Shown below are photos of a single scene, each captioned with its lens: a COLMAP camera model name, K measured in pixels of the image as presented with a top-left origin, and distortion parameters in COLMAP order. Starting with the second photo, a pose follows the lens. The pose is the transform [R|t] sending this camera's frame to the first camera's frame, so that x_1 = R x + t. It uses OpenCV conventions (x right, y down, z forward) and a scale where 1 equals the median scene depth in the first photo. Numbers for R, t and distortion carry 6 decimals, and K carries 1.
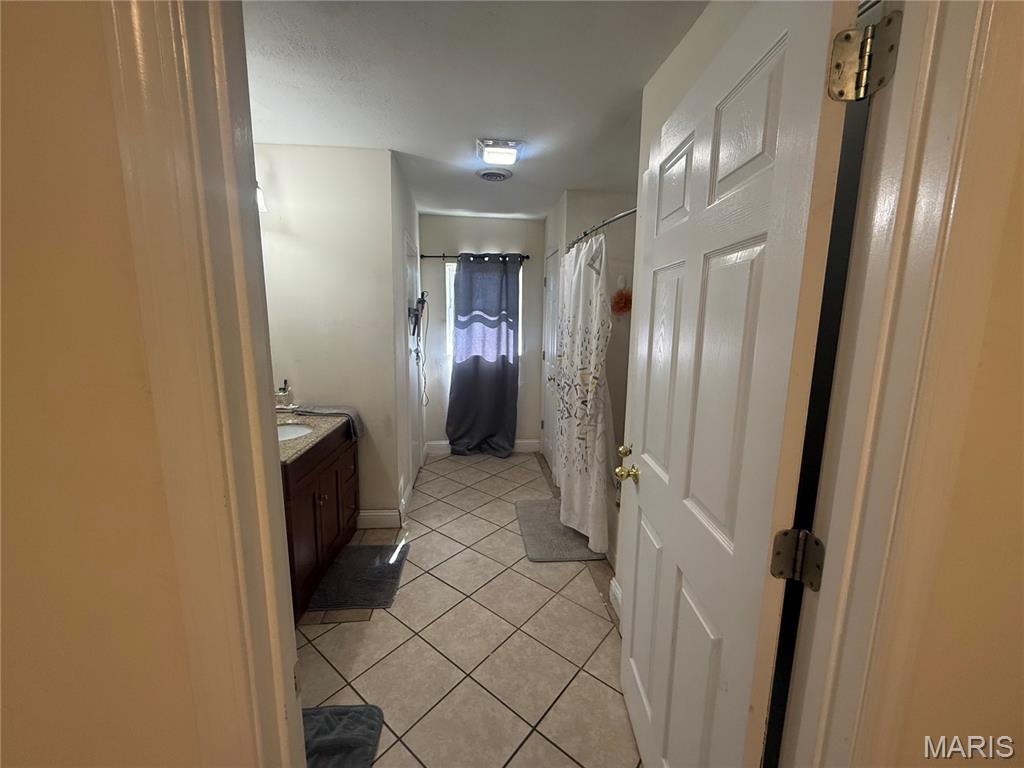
lens RADIAL K [[408.4, 0, 508.6], [0, 408.4, 383.6], [0, 0, 1]] dist [-0.001369, 0.000077]
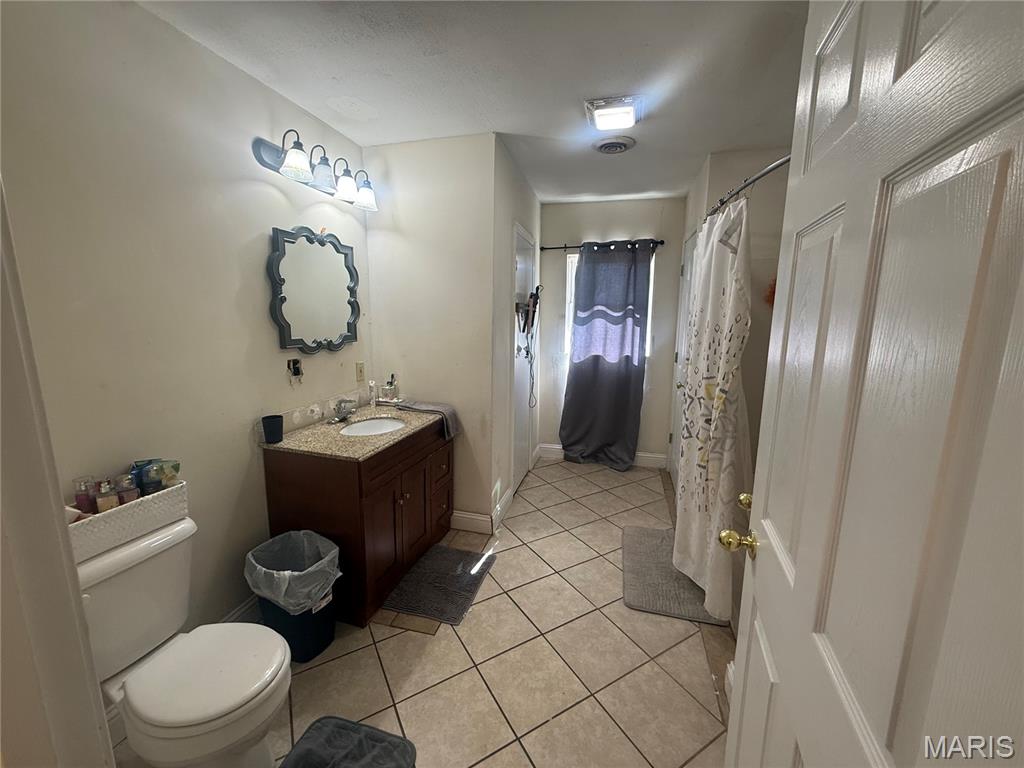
lens RADIAL K [[408.4, 0, 508.6], [0, 408.4, 383.6], [0, 0, 1]] dist [-0.001369, 0.000077]
pose [[0.938486, 0.053661, -0.341123, 0.084183], [-0.051141, 0.998557, 0.016383, -0.017273], [0.341510, 0.002070, 0.939876, 0.133712]]
